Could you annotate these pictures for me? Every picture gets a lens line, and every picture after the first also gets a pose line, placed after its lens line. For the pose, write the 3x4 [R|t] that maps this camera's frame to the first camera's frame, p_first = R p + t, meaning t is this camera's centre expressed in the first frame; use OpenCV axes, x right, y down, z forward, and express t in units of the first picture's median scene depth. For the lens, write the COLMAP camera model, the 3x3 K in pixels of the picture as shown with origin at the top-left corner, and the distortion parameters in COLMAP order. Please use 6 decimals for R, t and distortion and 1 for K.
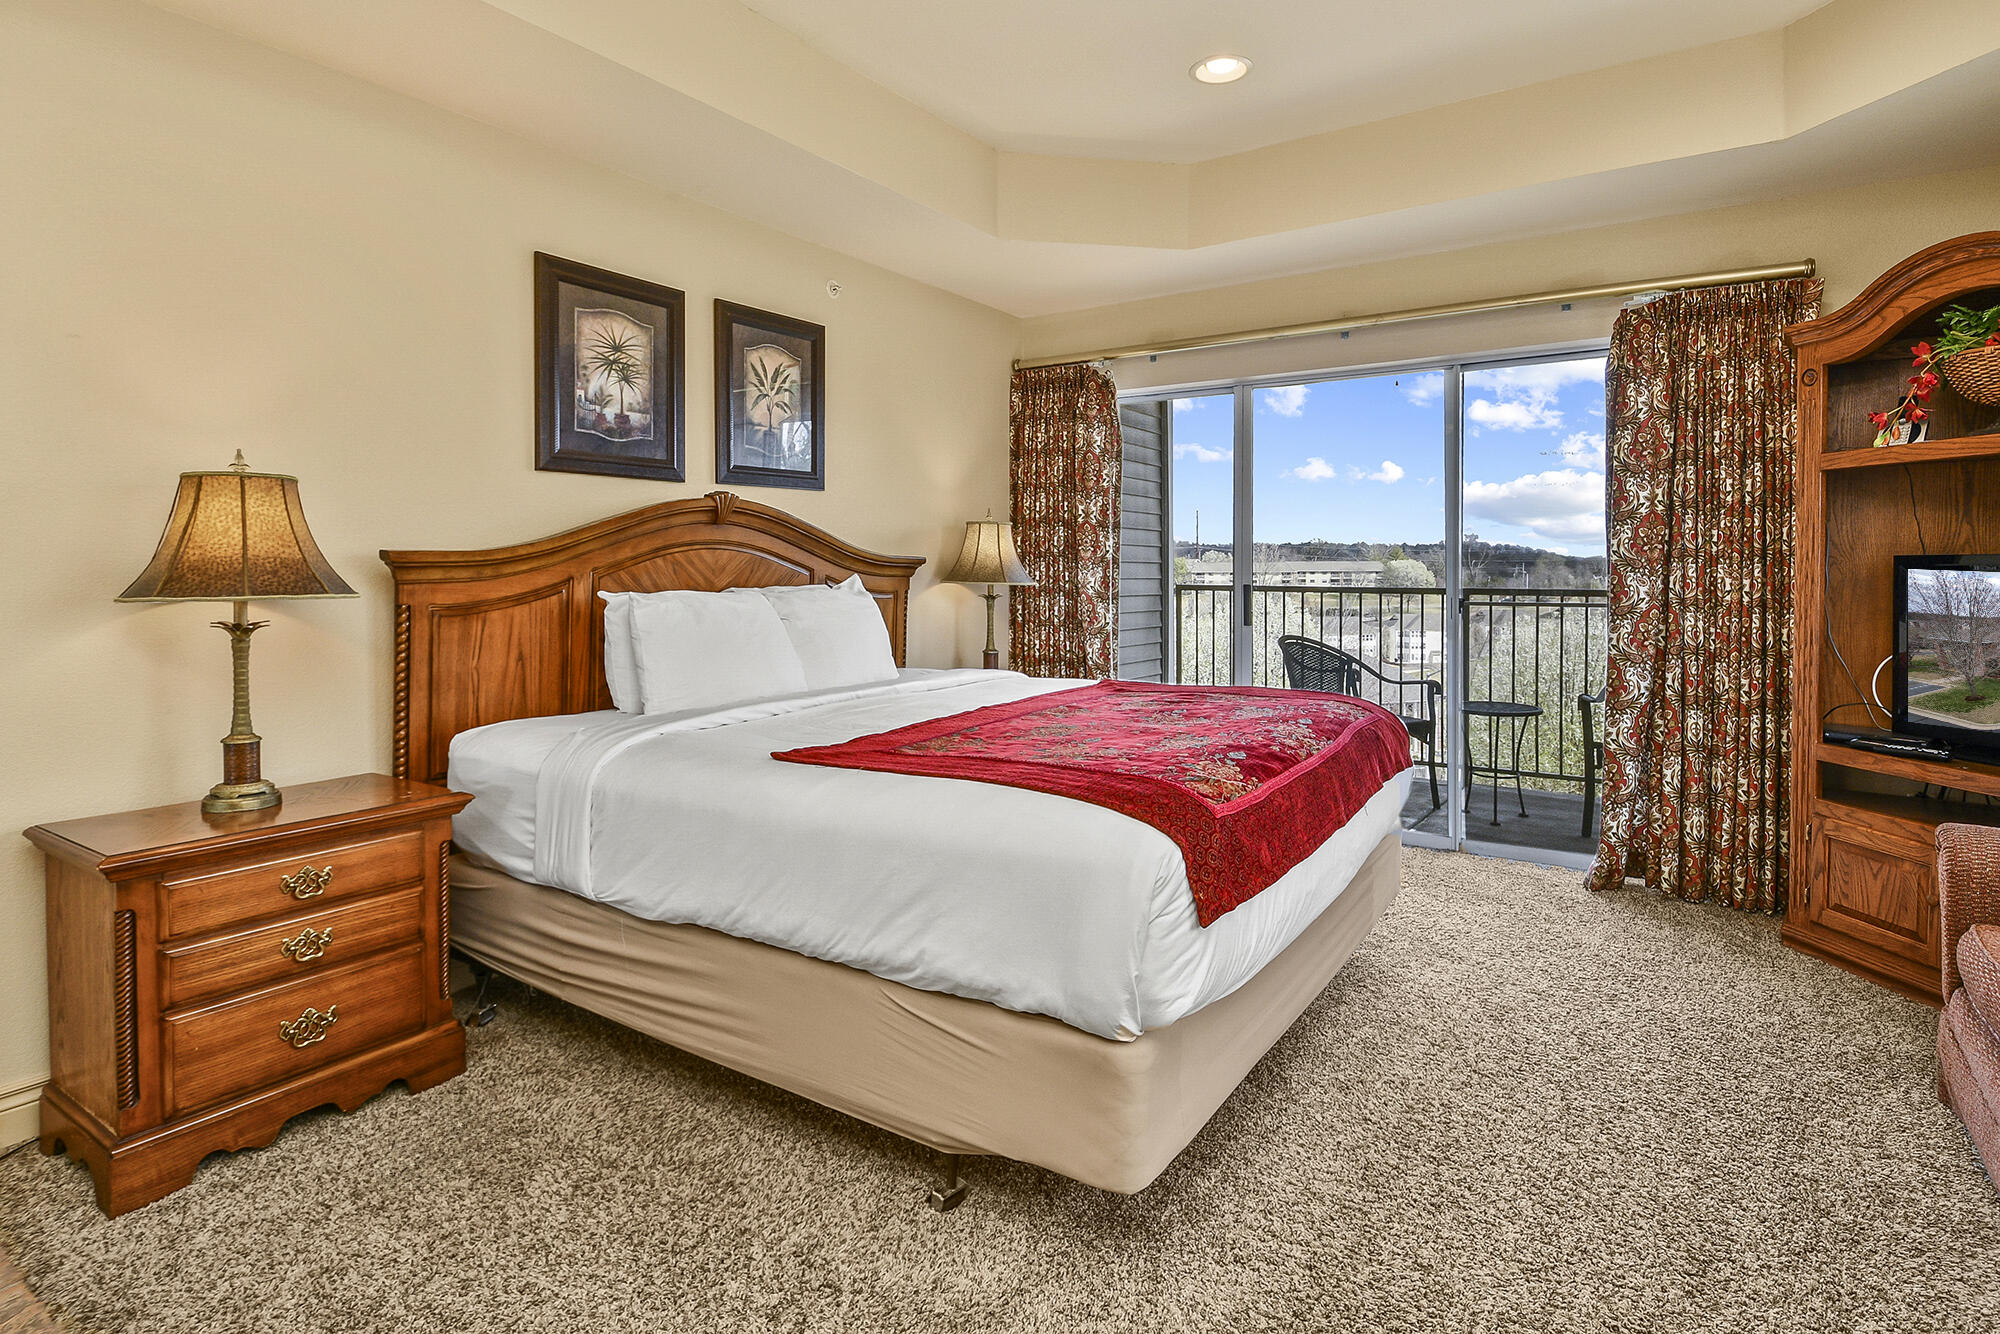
lens RADIAL K [[1011.2, 0, 994.6], [0, 1011.2, 577.0], [0, 0, 1]] dist [0.024456, -0.023518]
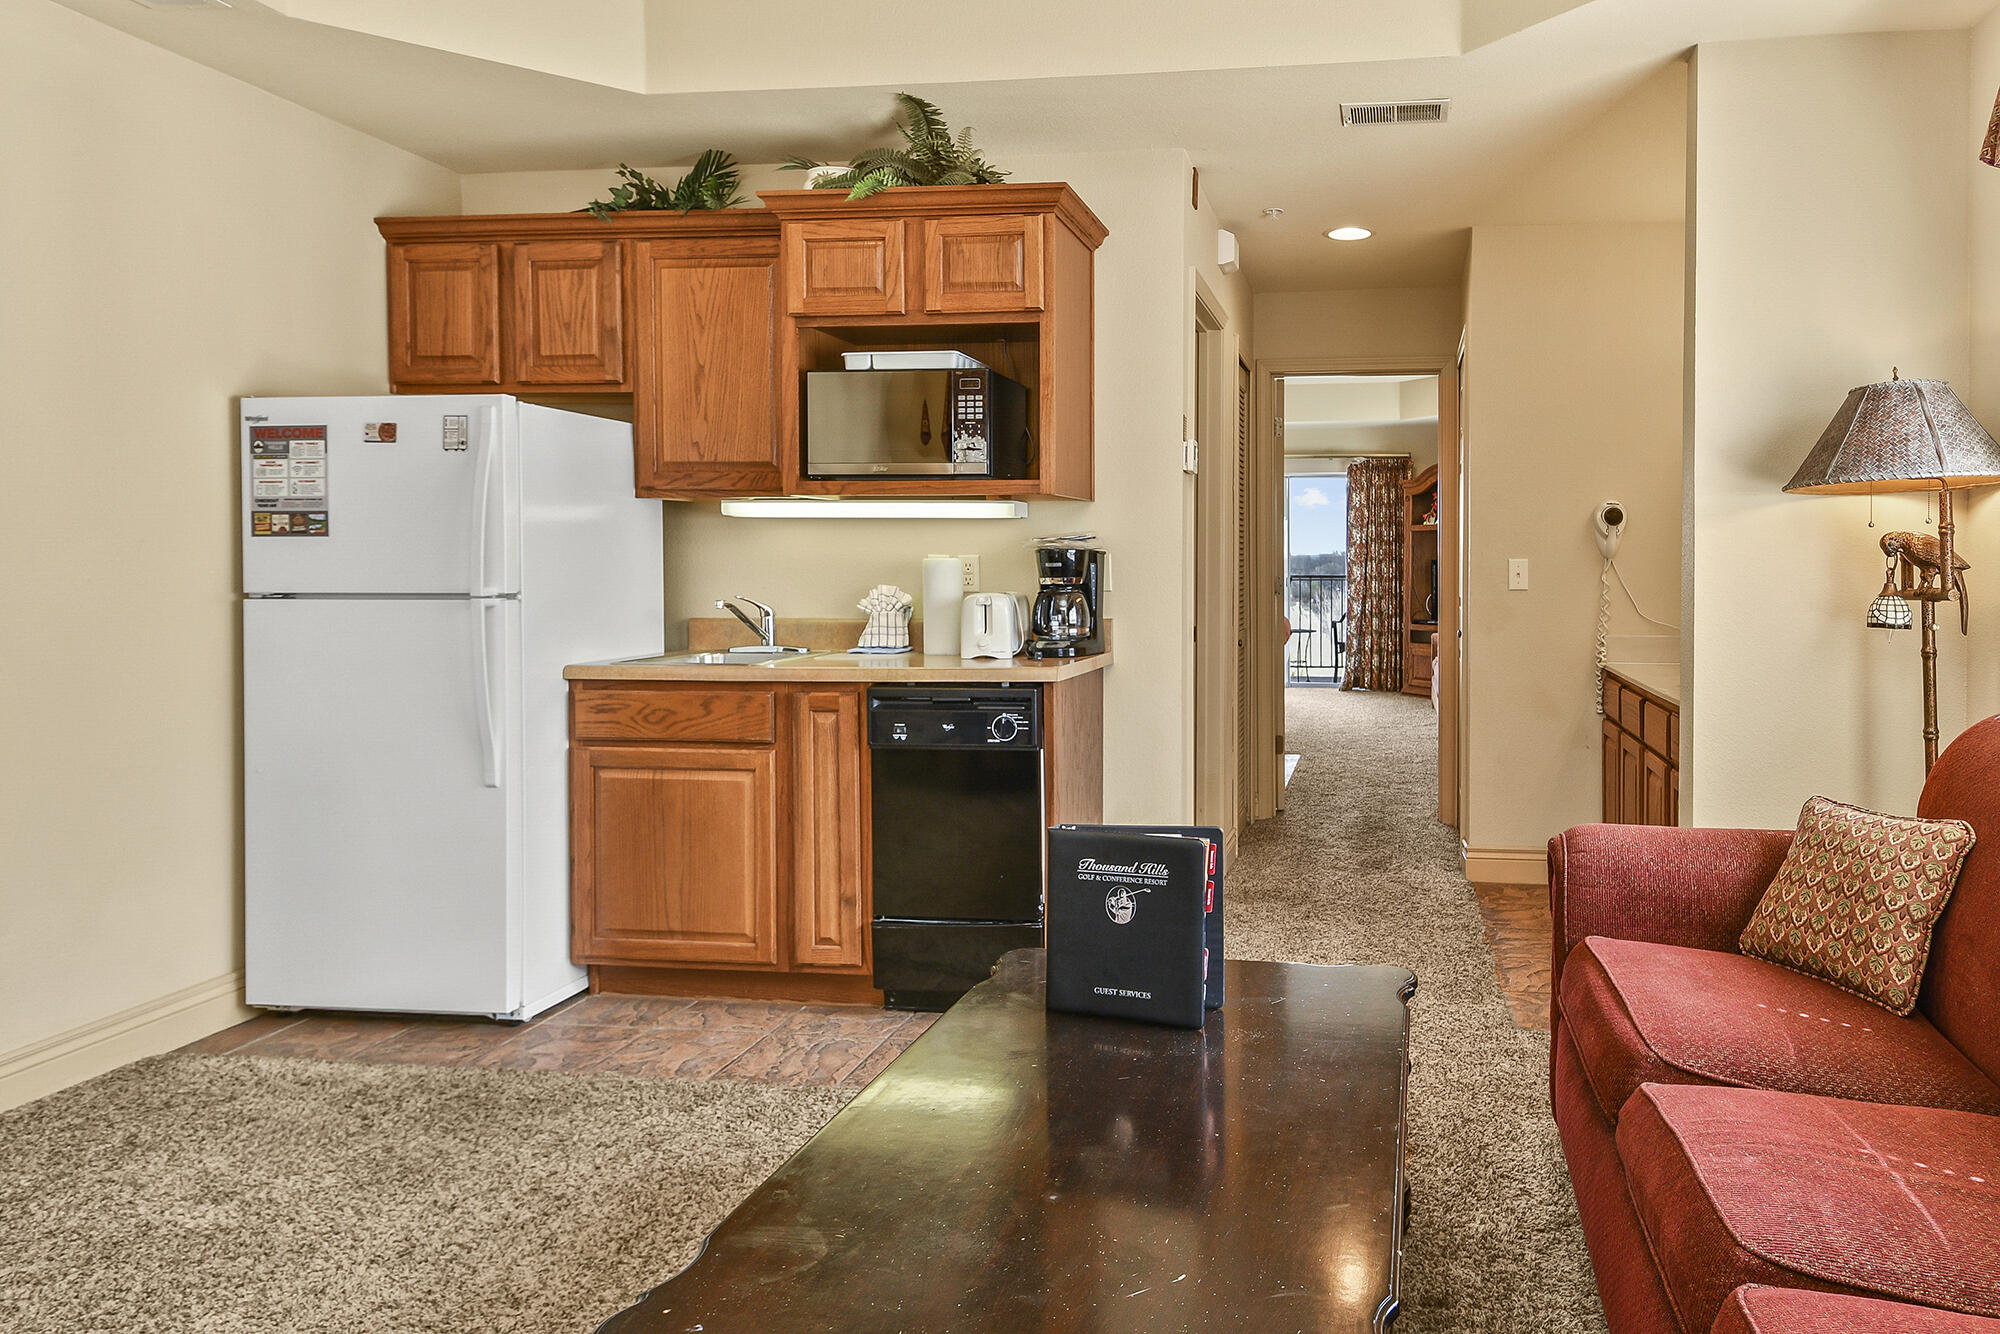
lens RADIAL K [[1268.5, 0, 1177.5], [0, 1268.5, 586.2], [0, 0, 1]] dist [0.023744, -0.002923]
pose [[0.897460, -0.007554, 0.441031, -1.226348], [0.005631, 0.999968, 0.005669, 0.026684], [-0.441060, -0.002604, 0.897474, -1.732705]]
